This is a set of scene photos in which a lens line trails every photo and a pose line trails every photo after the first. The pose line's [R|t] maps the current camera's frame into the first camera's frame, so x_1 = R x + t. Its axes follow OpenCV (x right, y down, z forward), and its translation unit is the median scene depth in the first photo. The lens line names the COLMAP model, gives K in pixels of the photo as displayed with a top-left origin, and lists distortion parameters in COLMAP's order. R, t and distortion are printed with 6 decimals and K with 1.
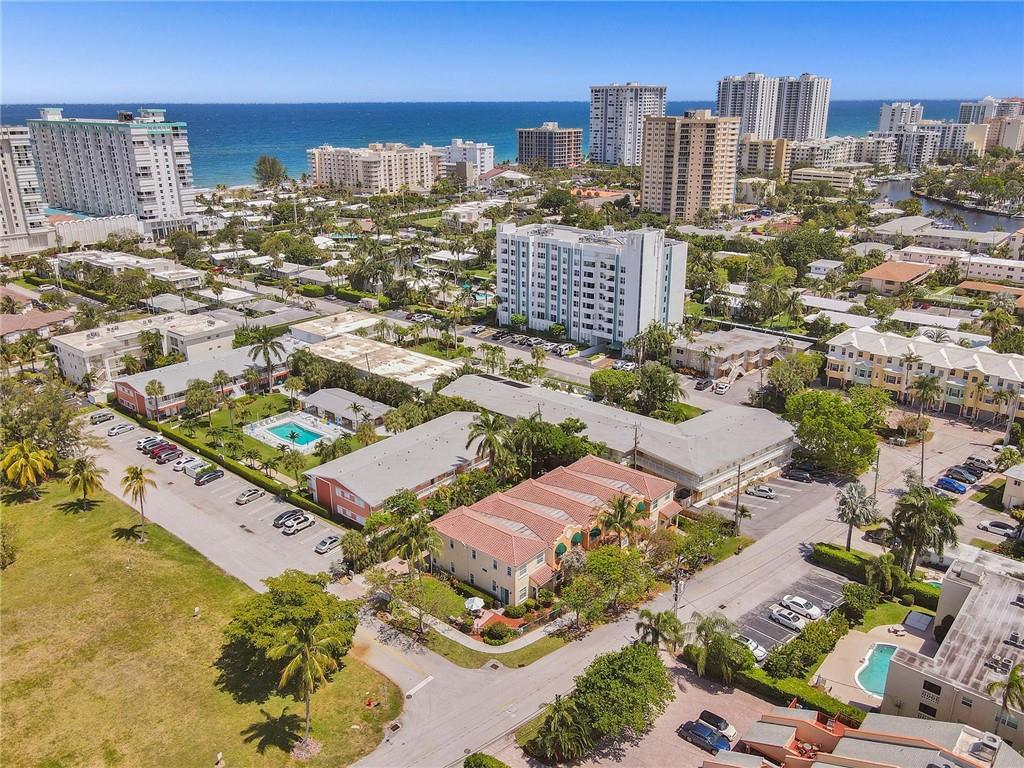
lens RADIAL K [[801.3, 0, 512.0], [0, 801.3, 384.0], [0, 0, 1]] dist [0.000625, 0.032381]
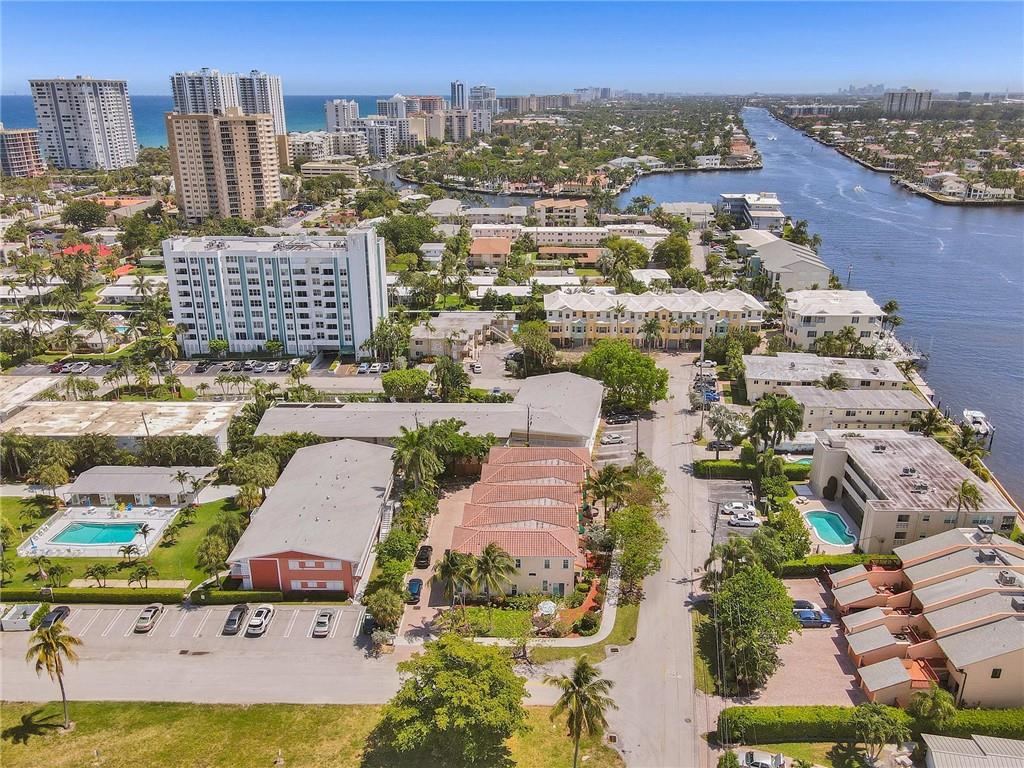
lens RADIAL K [[801.3, 0, 512.0], [0, 801.3, 384.0], [0, 0, 1]] dist [0.000625, 0.032381]
pose [[0.772349, -0.217189, 0.596914, -0.295653], [0.214636, 0.973689, 0.076561, -0.038647], [-0.597836, 0.068988, 0.798644, 0.104695]]
